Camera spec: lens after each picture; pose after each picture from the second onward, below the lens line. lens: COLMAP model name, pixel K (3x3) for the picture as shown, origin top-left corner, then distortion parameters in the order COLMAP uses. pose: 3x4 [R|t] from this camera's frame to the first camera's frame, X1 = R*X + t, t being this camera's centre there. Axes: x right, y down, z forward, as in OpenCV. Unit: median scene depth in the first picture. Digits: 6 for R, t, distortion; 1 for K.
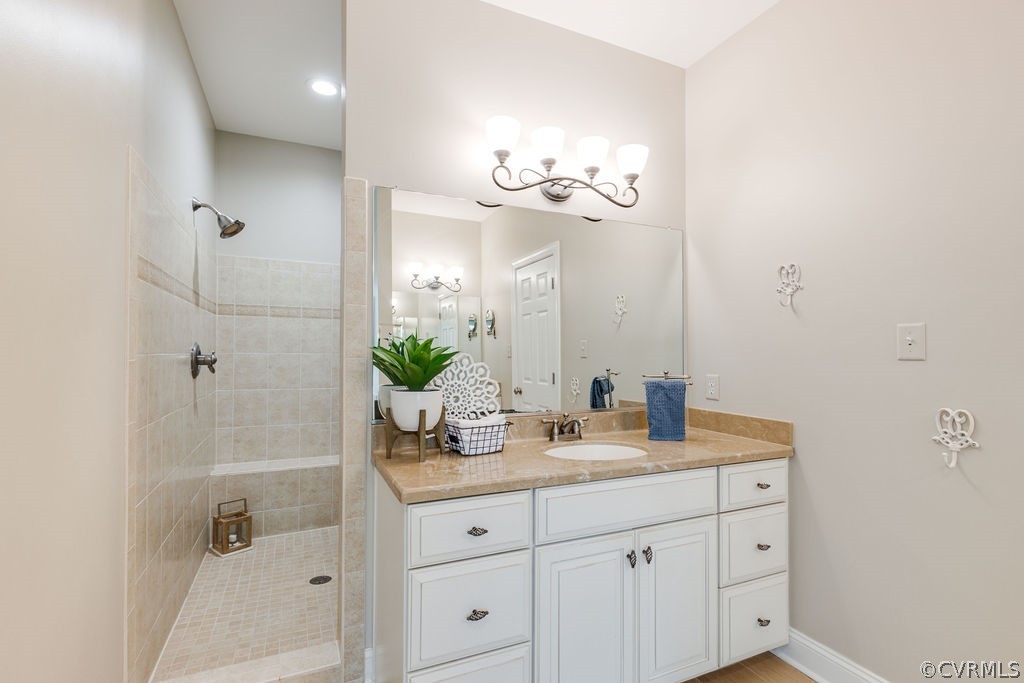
lens RADIAL K [[470.4, 0, 509.6], [0, 470.4, 345.9], [0, 0, 1]] dist [-0.003760, -0.000955]
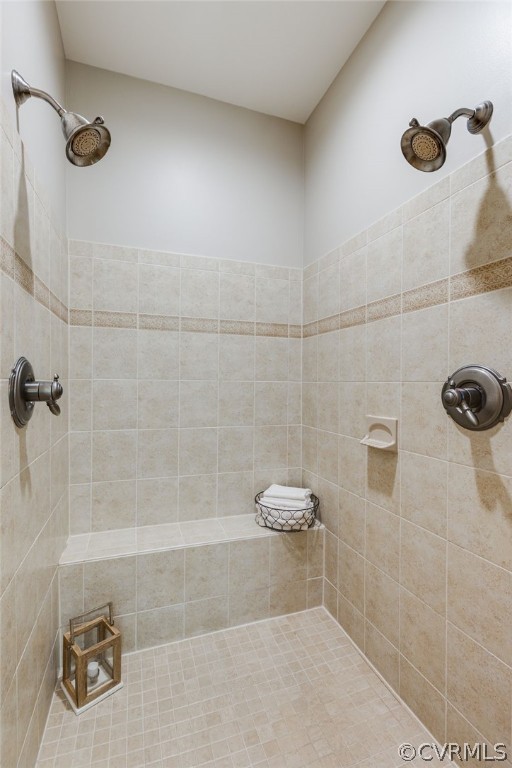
lens RADIAL K [[352.8, 0, 257.0], [0, 352.8, 383.4], [0, 0, 1]] dist [-0.003760, -0.000955]
pose [[0.995754, 0.005828, -0.091865, -0.297936], [-0.003682, 0.999717, 0.023510, 0.008616], [0.091976, -0.023072, 0.995494, 0.506113]]
